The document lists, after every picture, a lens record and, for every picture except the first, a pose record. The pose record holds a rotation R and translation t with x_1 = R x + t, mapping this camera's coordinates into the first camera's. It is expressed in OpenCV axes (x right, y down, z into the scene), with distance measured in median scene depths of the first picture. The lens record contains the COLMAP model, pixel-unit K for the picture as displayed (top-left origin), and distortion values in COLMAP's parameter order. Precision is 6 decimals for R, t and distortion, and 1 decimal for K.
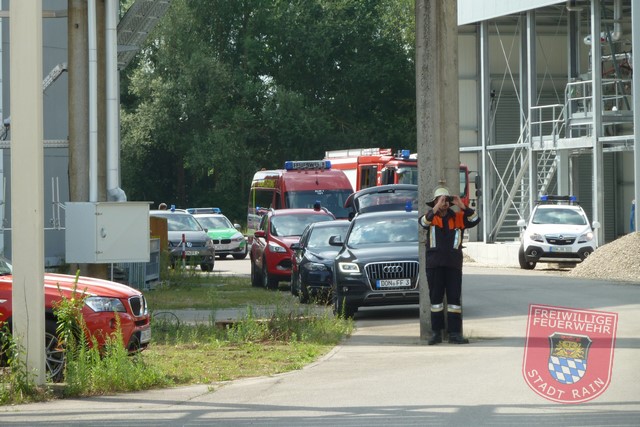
lens RADIAL K [[2651.8, 0, 341.5], [0, 2651.8, 140.1], [0, 0, 1]] dist [0.189937, 0.000000]
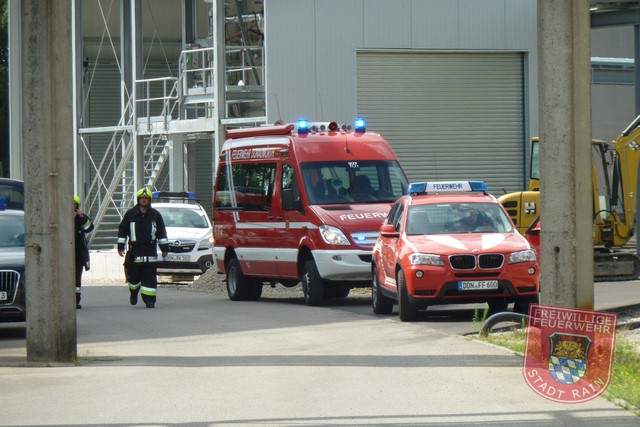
lens RADIAL K [[3720.4, 0, 322.0], [0, 3720.4, 219.1], [0, 0, 1]] dist [0.188540, 0.000000]
pose [[0.991288, 0.000592, 0.131708, -0.020578], [-0.004293, 0.999604, 0.027818, -0.002157], [-0.131640, -0.028141, 0.990898, -0.114724]]
